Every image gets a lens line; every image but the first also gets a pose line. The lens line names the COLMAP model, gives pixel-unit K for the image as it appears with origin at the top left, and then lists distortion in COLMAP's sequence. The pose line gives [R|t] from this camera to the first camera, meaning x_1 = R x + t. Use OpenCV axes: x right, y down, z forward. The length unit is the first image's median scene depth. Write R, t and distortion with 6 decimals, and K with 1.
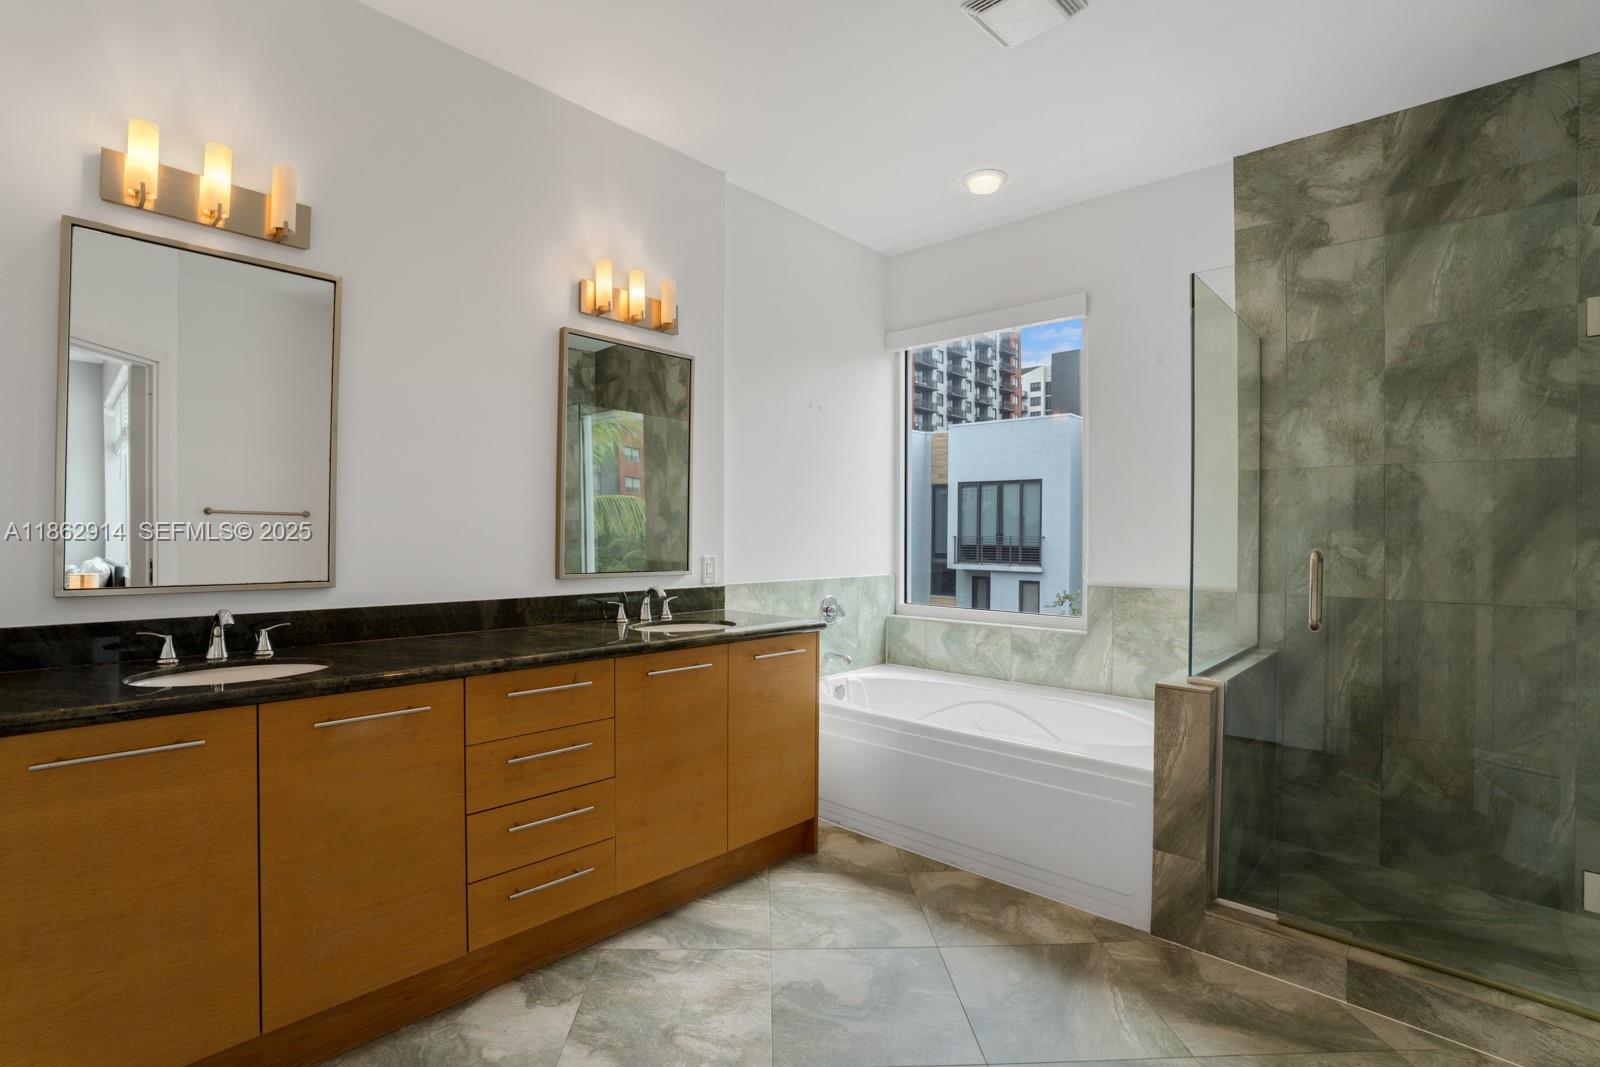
lens RADIAL K [[779.9, 0, 789.4], [0, 779.9, 528.3], [0, 0, 1]] dist [-0.047106, 0.039323]
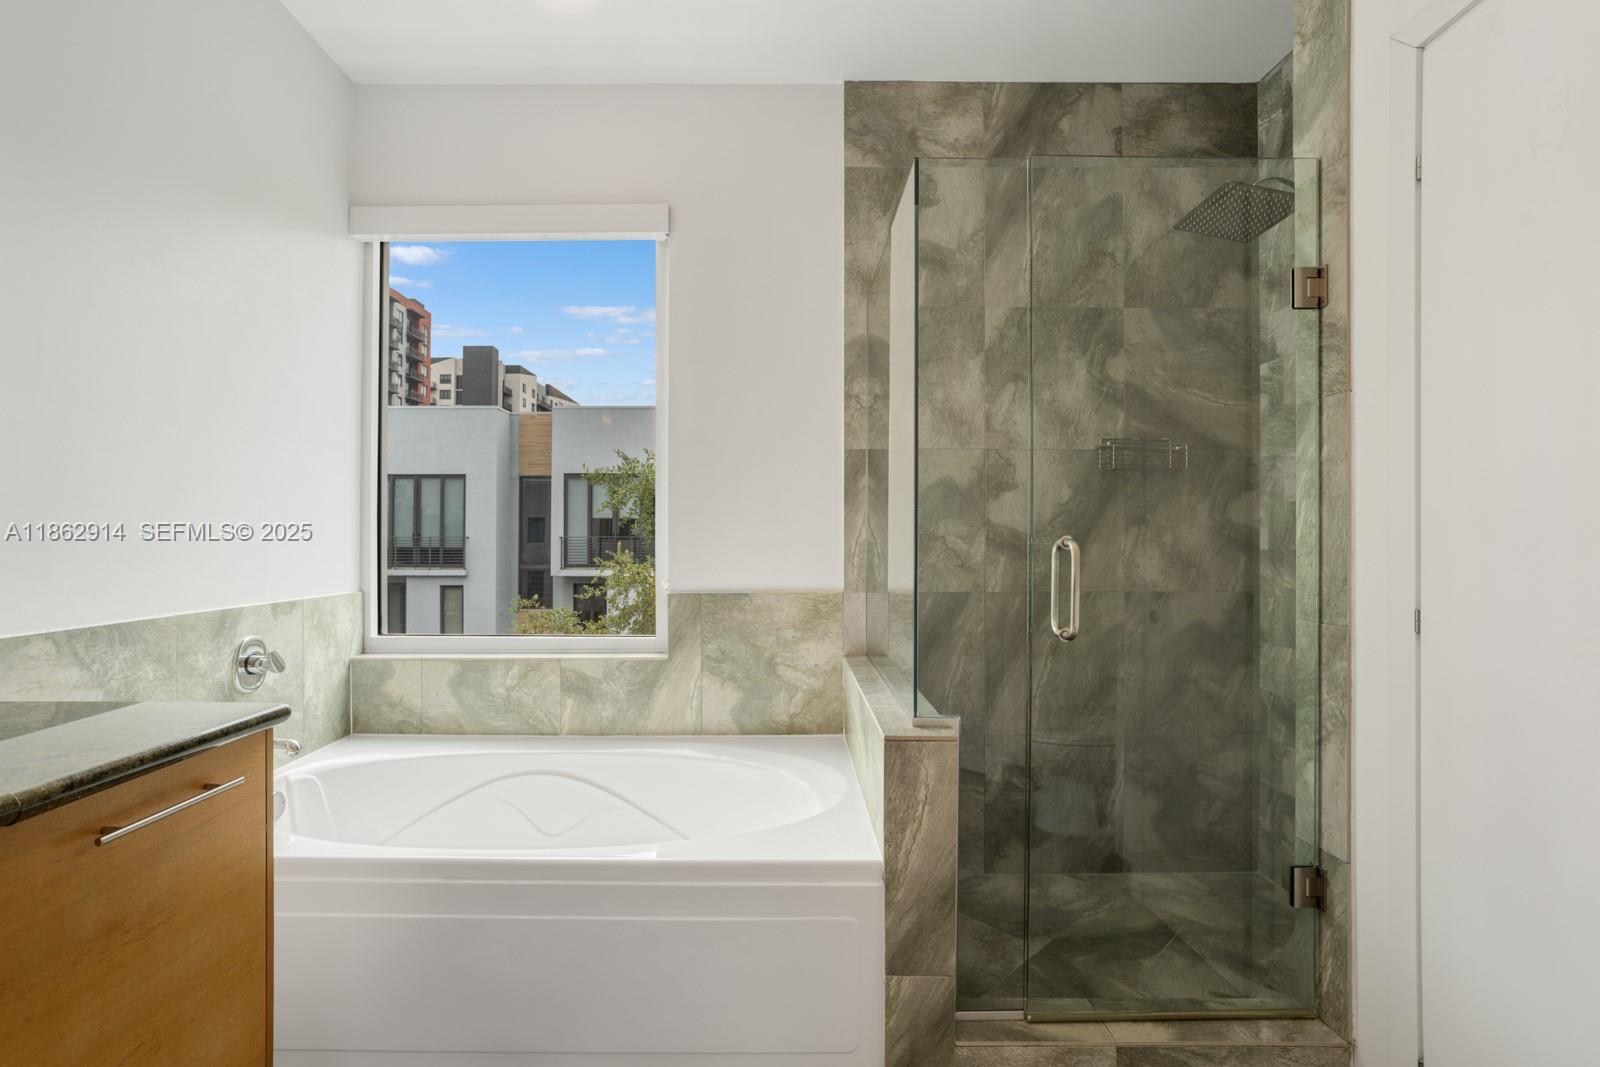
lens RADIAL K [[779.9, 0, 789.4], [0, 779.9, 528.3], [0, 0, 1]] dist [-0.047106, 0.039323]
pose [[0.742875, -0.003779, 0.669420, -0.038555], [0.004380, 0.999990, 0.000784, 0.010876], [-0.669416, 0.002350, 0.742884, 0.400971]]
